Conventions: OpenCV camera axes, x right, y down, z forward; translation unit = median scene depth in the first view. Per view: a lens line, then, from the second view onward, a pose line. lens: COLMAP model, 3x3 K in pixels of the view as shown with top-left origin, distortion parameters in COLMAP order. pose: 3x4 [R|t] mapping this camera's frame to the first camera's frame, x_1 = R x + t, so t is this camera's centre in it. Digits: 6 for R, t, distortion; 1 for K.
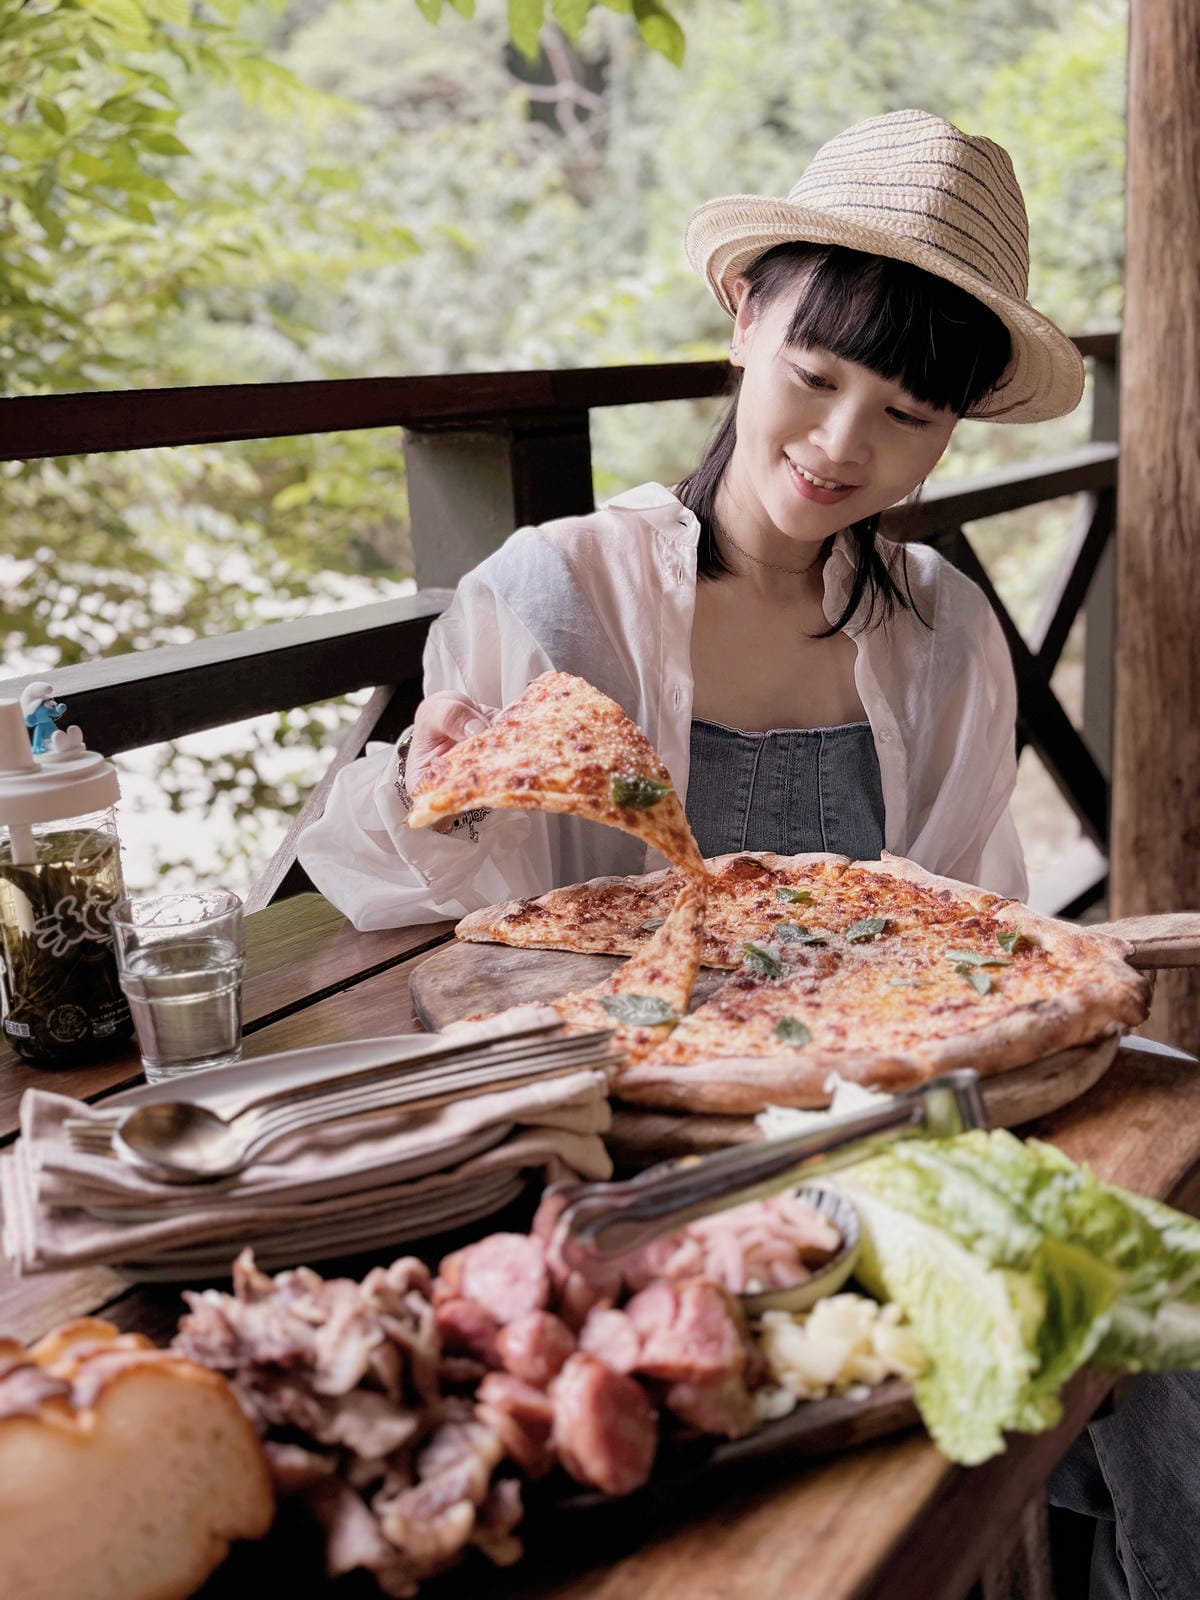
lens RADIAL K [[1769.8, 0, 600.9], [0, 1769.8, 795.0], [0, 0, 1]] dist [0.030233, 0.000000]
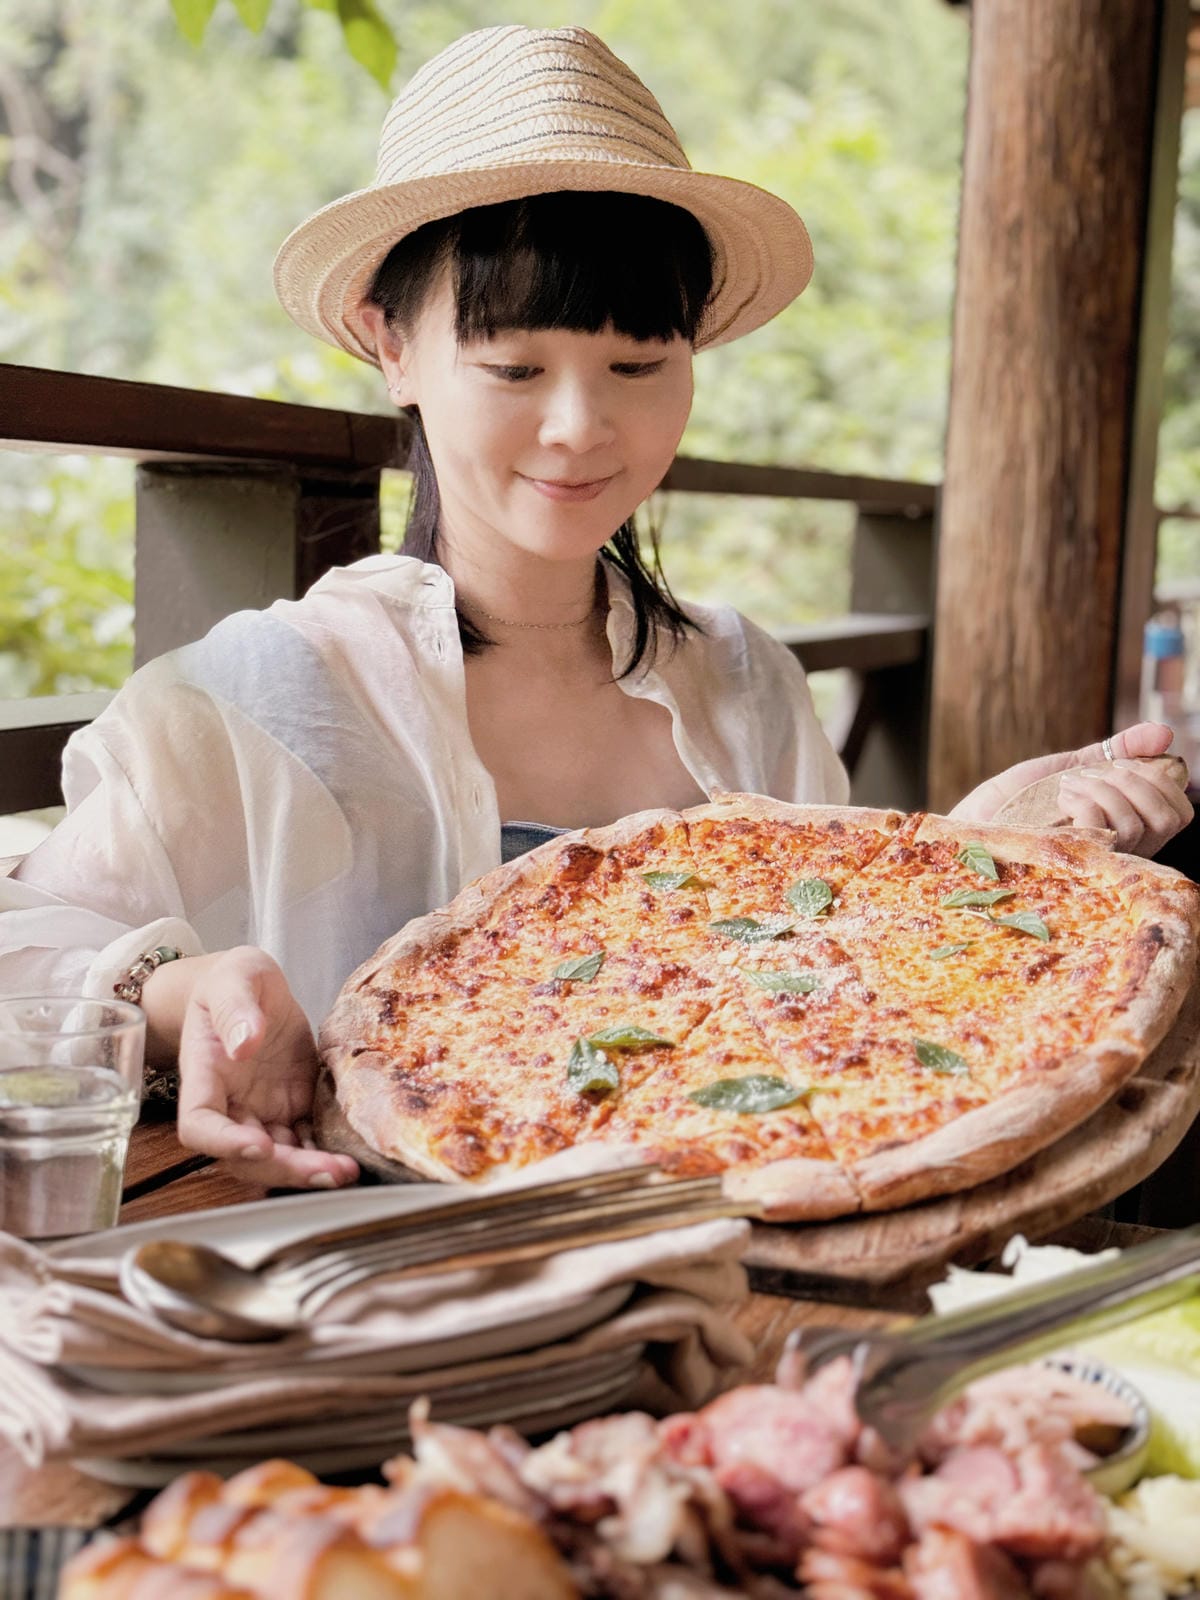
lens RADIAL K [[2375.8, 0, 599.0], [0, 2375.8, 804.6], [0, 0, 1]] dist [0.055961, 0.000000]
pose [[0.971120, 0.064341, 0.229752, -0.144918], [-0.035296, 0.991098, -0.128367, 0.054312], [-0.235966, 0.116551, 0.964747, 0.008018]]
